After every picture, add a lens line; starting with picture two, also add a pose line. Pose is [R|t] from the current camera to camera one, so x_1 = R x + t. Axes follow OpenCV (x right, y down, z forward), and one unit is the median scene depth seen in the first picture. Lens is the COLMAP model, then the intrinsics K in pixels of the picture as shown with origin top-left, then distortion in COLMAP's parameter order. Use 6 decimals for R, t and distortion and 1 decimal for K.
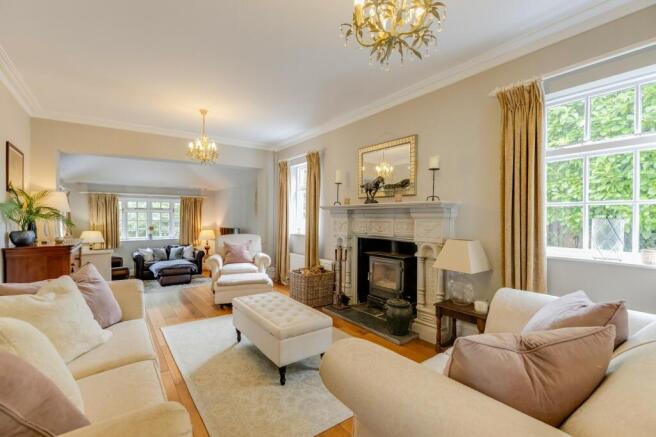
lens RADIAL K [[304.4, 0, 328.0], [0, 304.4, 218.5], [0, 0, 1]] dist [0.043601, 0.000109]
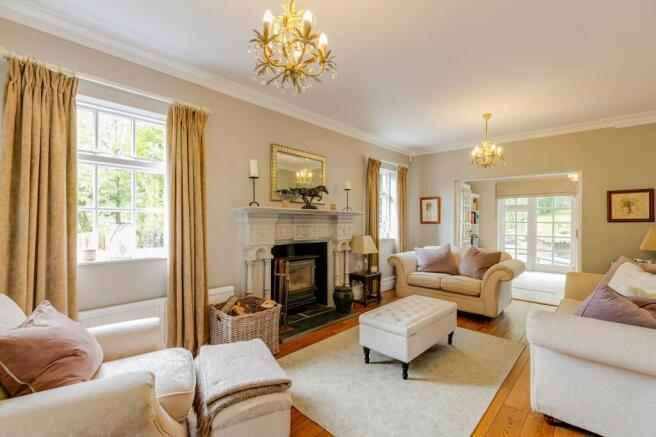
lens RADIAL K [[292.3, 0, 328.0], [0, 292.3, 218.5], [0, 0, 1]] dist [0.002325, 0.000253]
pose [[-0.199986, 0.008802, 0.979759, -0.822428], [0.008115, 0.999940, -0.007327, -0.008274], [-0.979765, 0.006485, -0.200045, 1.114095]]
